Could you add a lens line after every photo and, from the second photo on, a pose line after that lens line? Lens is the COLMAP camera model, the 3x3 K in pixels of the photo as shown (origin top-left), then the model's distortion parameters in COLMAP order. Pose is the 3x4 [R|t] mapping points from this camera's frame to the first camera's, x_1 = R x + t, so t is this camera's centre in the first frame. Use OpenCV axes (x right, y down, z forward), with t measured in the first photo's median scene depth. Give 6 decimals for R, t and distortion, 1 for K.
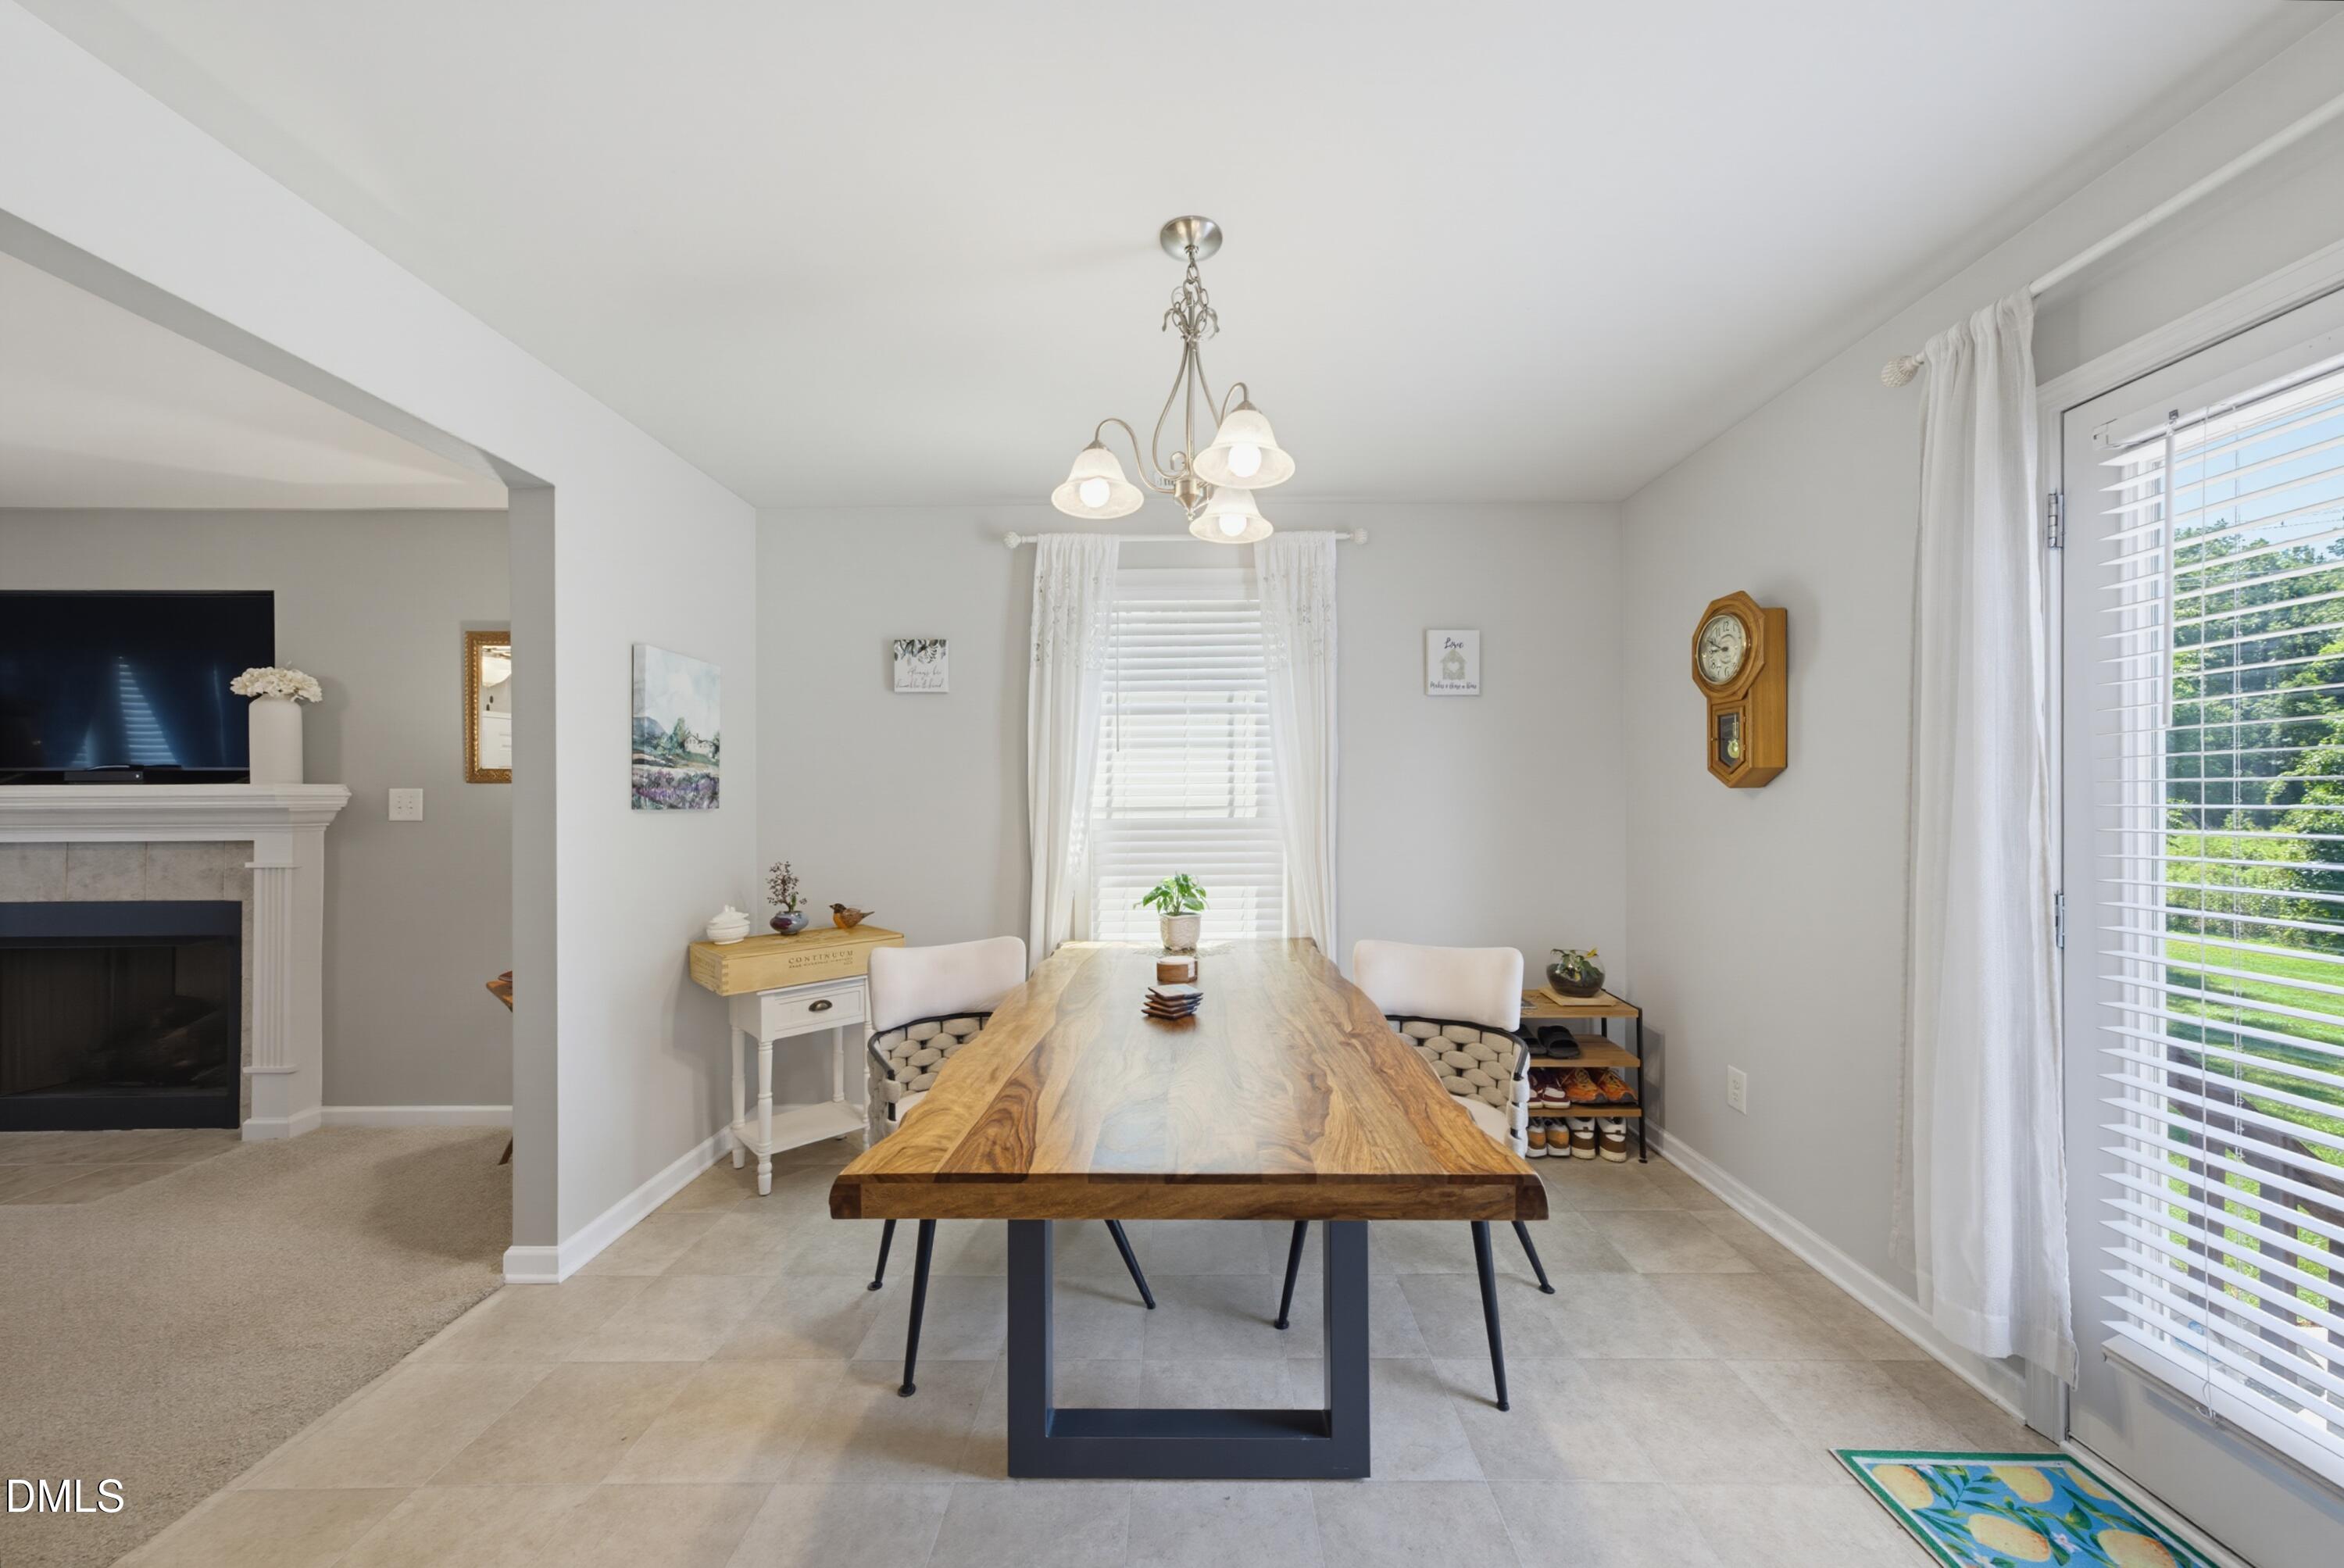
lens RADIAL K [[814.2, 0, 1185.8], [0, 814.2, 799.1], [0, 0, 1]] dist [-0.006677, 0.005643]
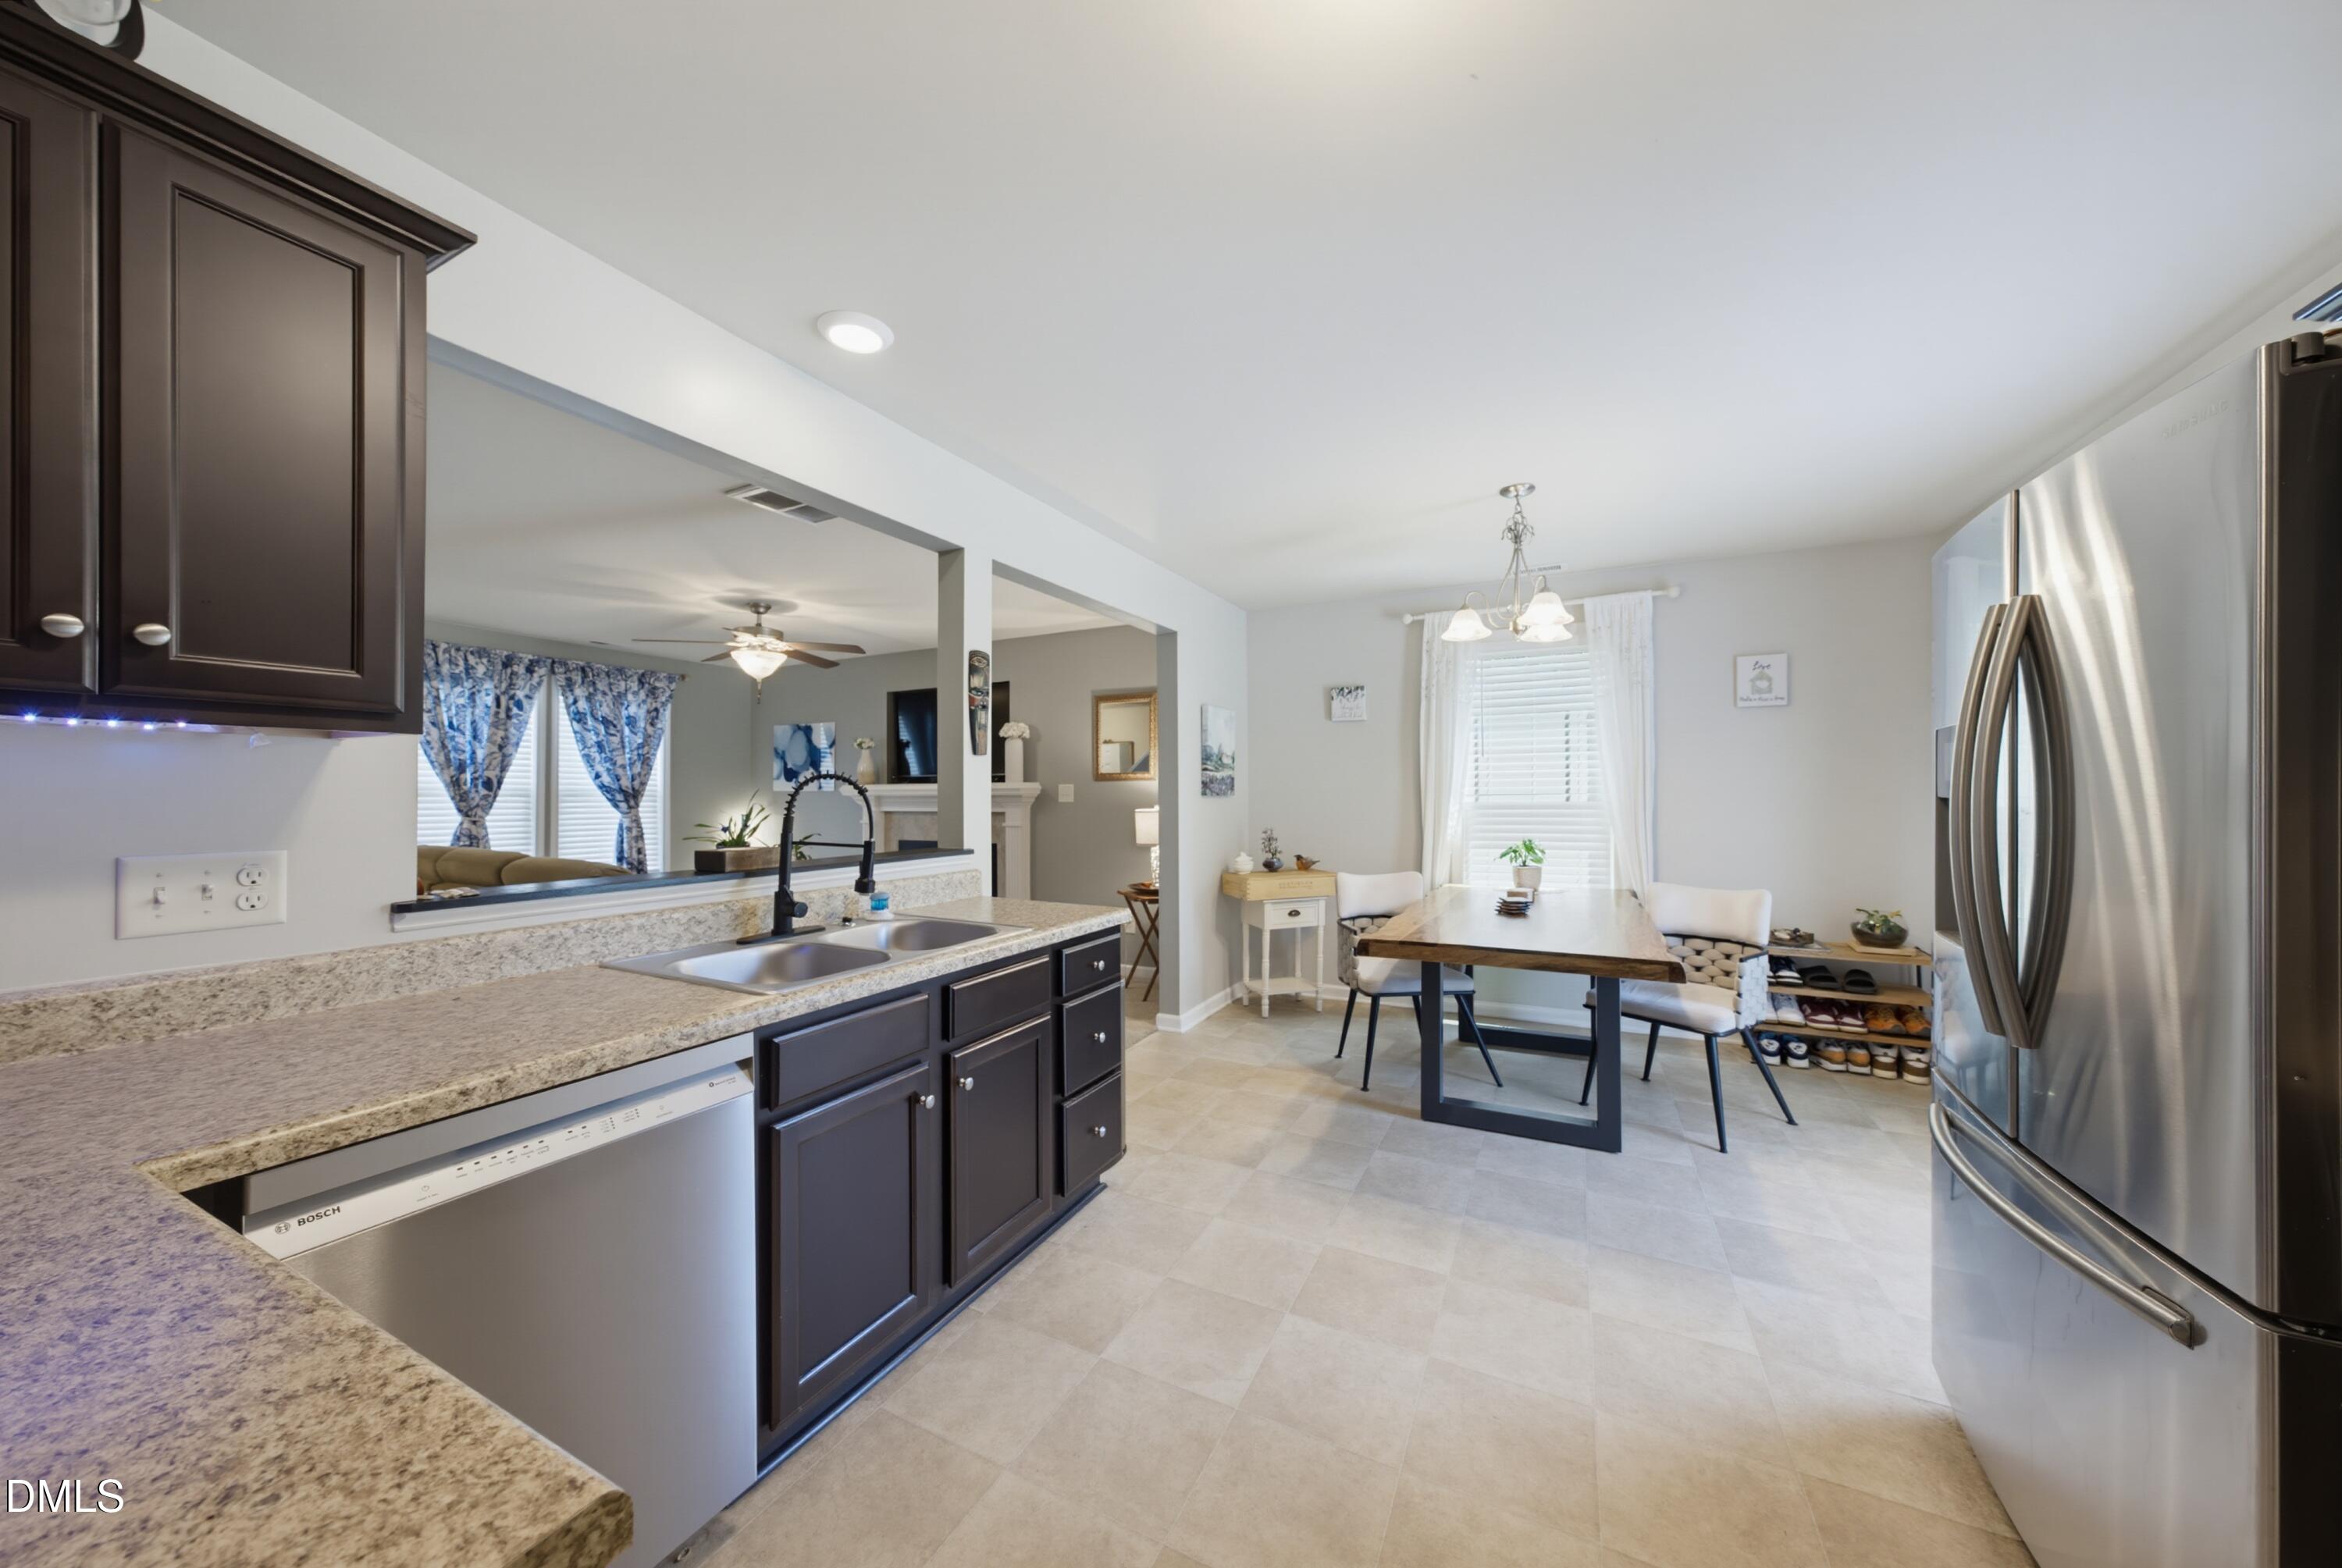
lens RADIAL K [[813.4, 0, 1173.8], [0, 813.4, 789.3], [0, 0, 1]] dist [-0.006677, 0.005643]
pose [[0.896269, -0.003576, -0.443497, 0.066724], [0.003937, 0.999992, -0.000108, -0.001172], [0.443494, -0.001649, 0.896276, -0.553473]]
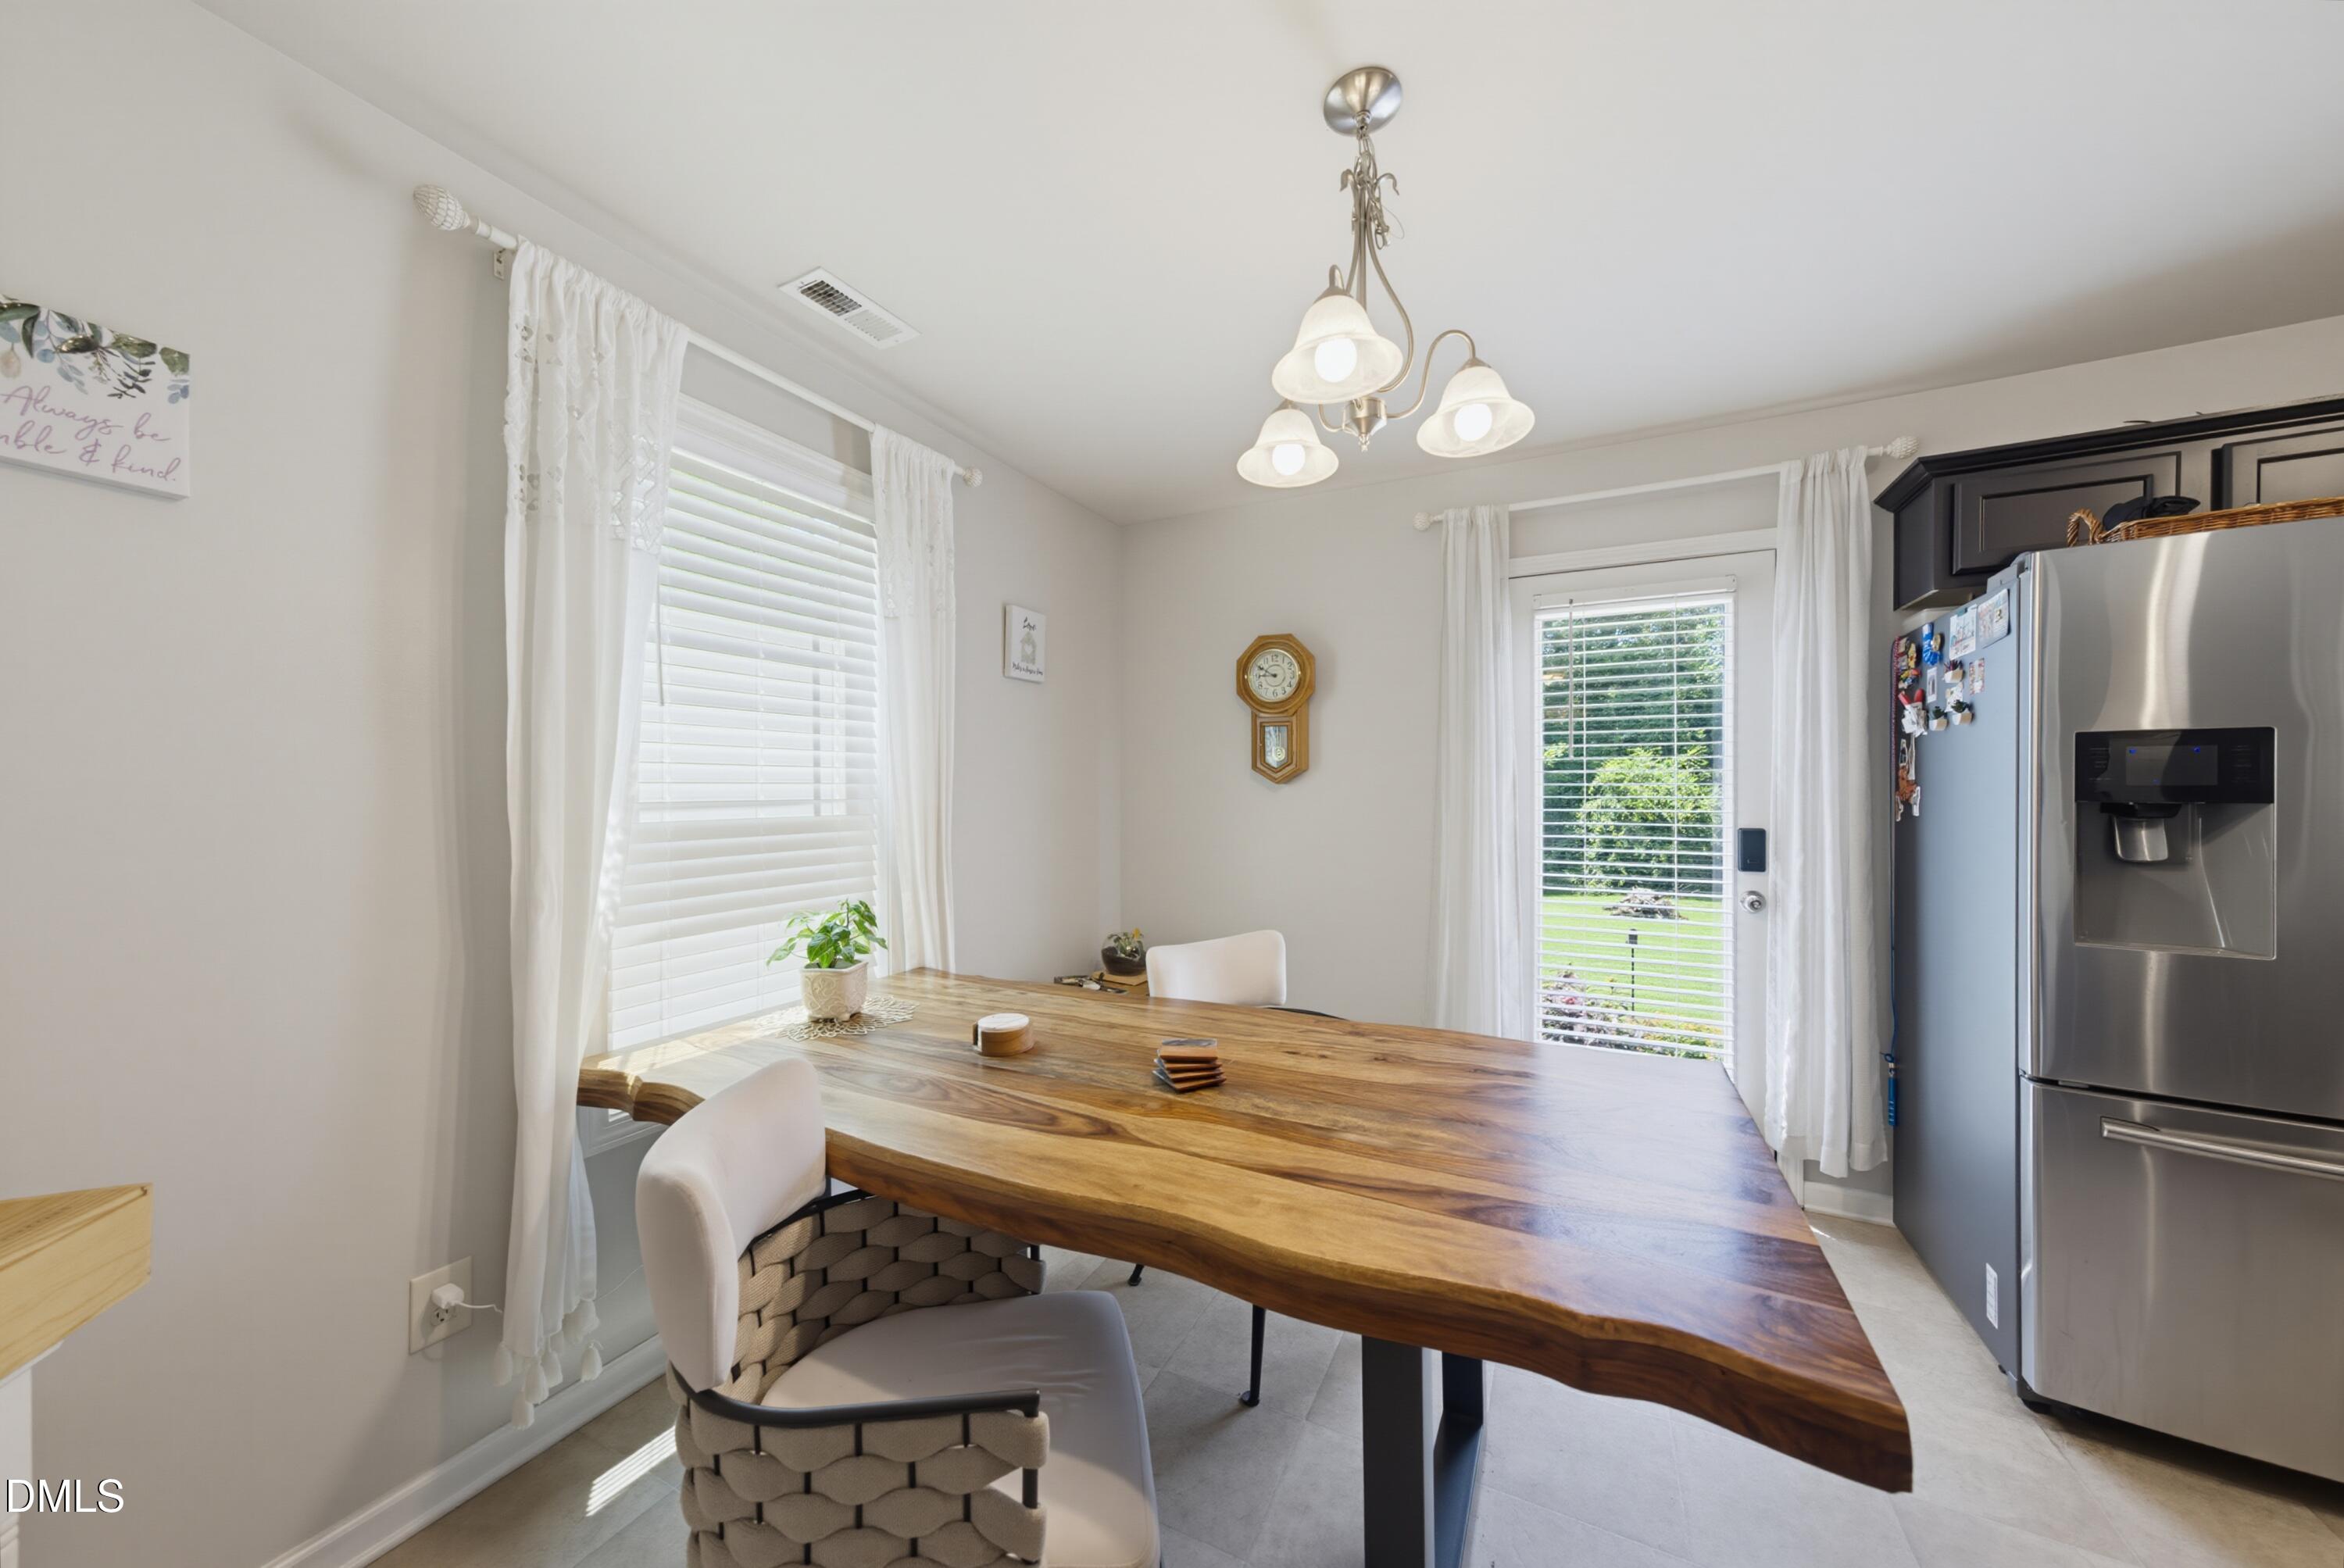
lens RADIAL K [[814.2, 0, 1167.4], [0, 814.2, 792.9], [0, 0, 1]] dist [-0.006677, 0.005643]
pose [[0.437945, -0.000981, 0.899001, -0.445665], [-0.003016, 0.999992, 0.002560, -0.000553], [-0.898997, -0.003833, 0.437938, 0.447021]]
